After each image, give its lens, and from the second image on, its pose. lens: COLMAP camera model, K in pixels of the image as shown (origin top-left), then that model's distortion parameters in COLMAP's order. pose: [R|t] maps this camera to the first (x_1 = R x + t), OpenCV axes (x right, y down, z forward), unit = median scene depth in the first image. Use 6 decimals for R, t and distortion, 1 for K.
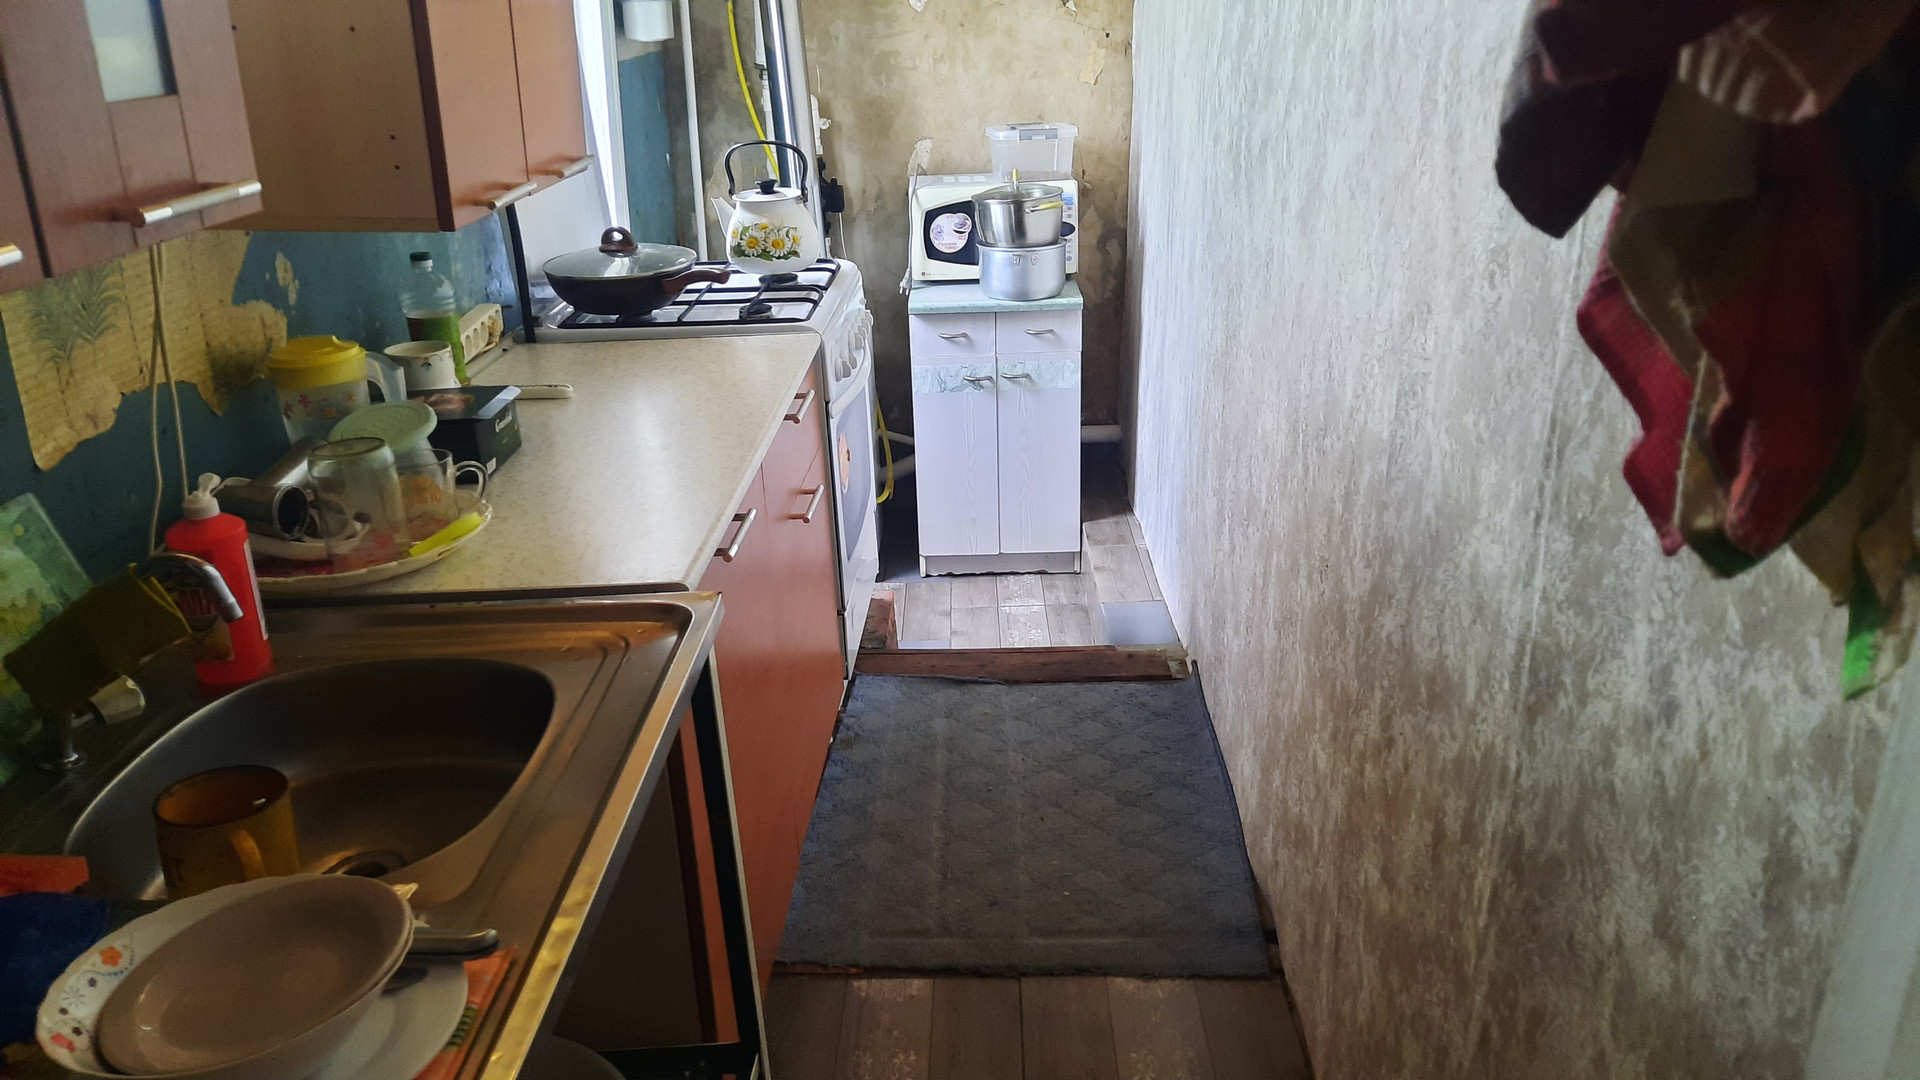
lens RADIAL K [[1437.2, 0, 960.0], [0, 1437.2, 540.0], [0, 0, 1]] dist [0.067477, 0.000043]
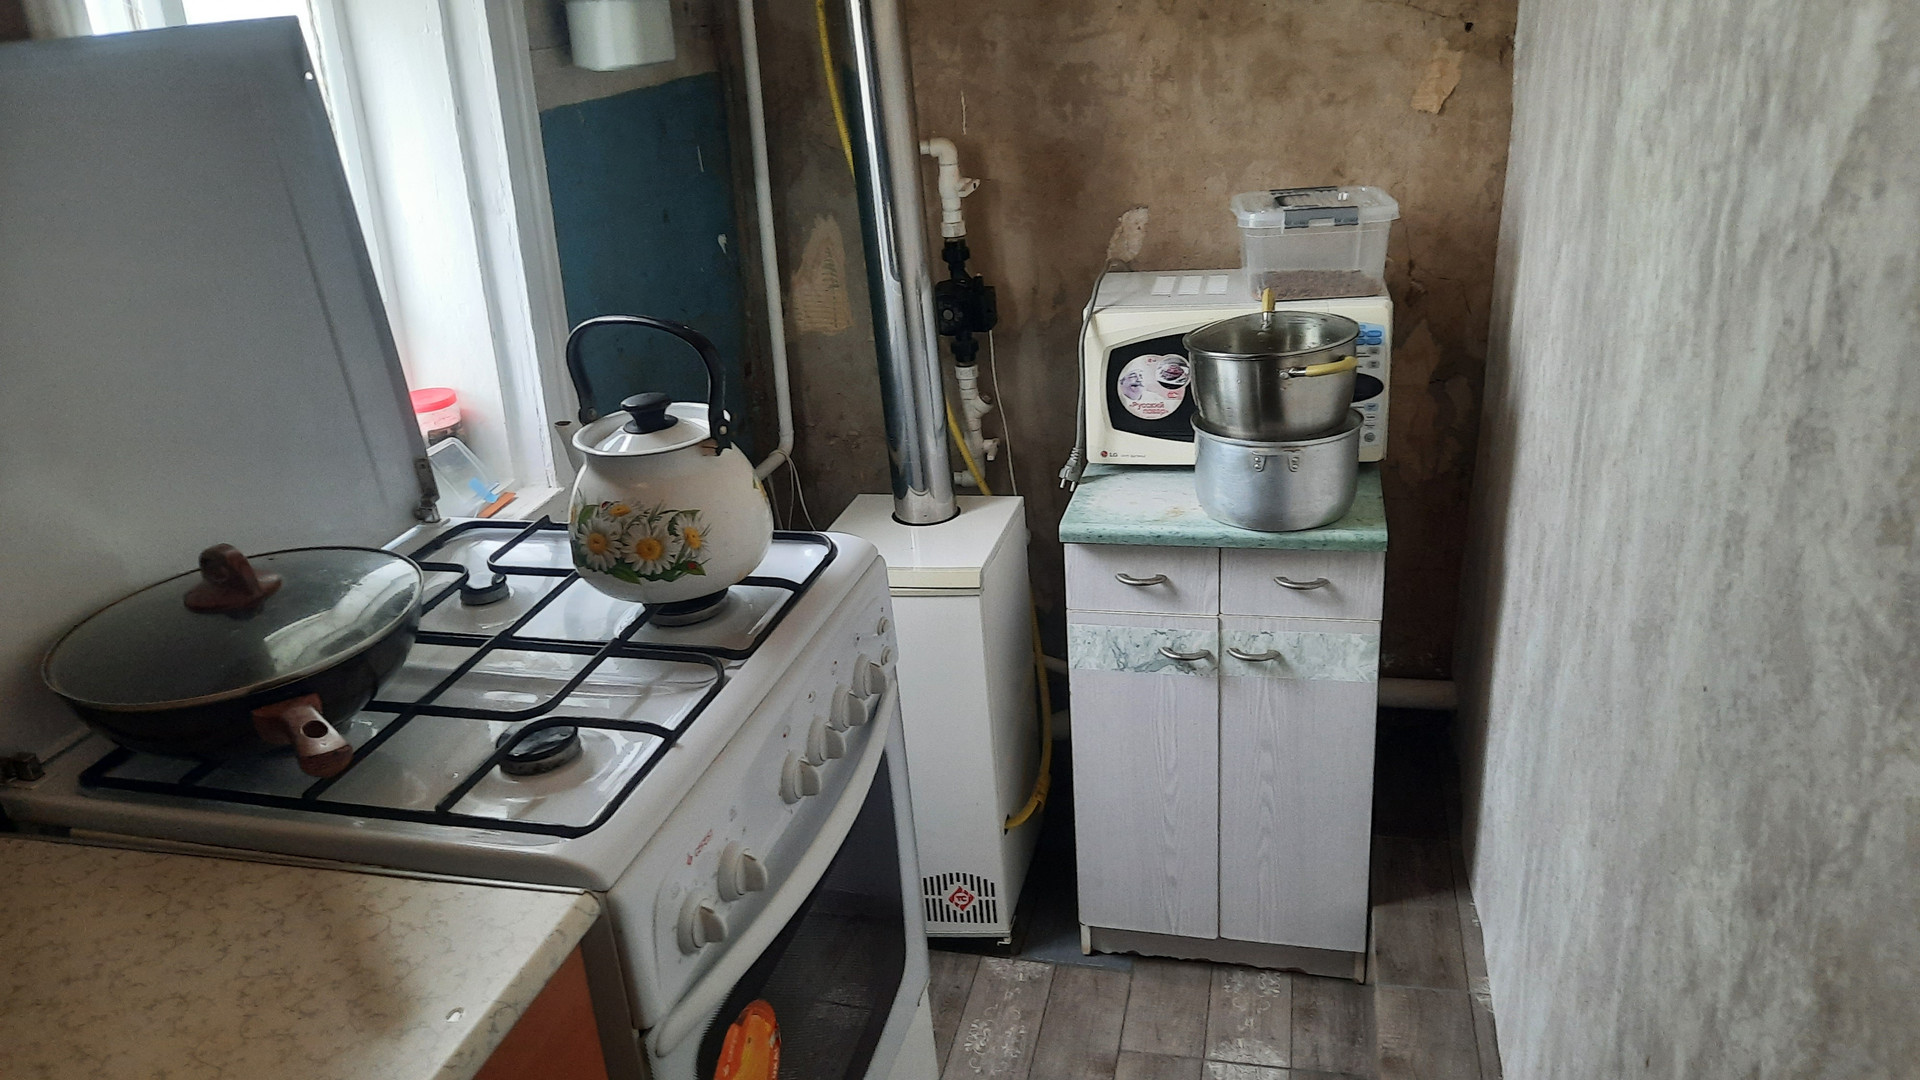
lens RADIAL K [[1449.7, 0, 960.0], [0, 1449.7, 540.0], [0, 0, 1]] dist [0.047320, -0.000184]
pose [[0.974099, 0.053019, -0.219818, 0.046126], [-0.048918, 0.998513, 0.024063, -0.156879], [0.220766, -0.012687, 0.975244, 0.409668]]
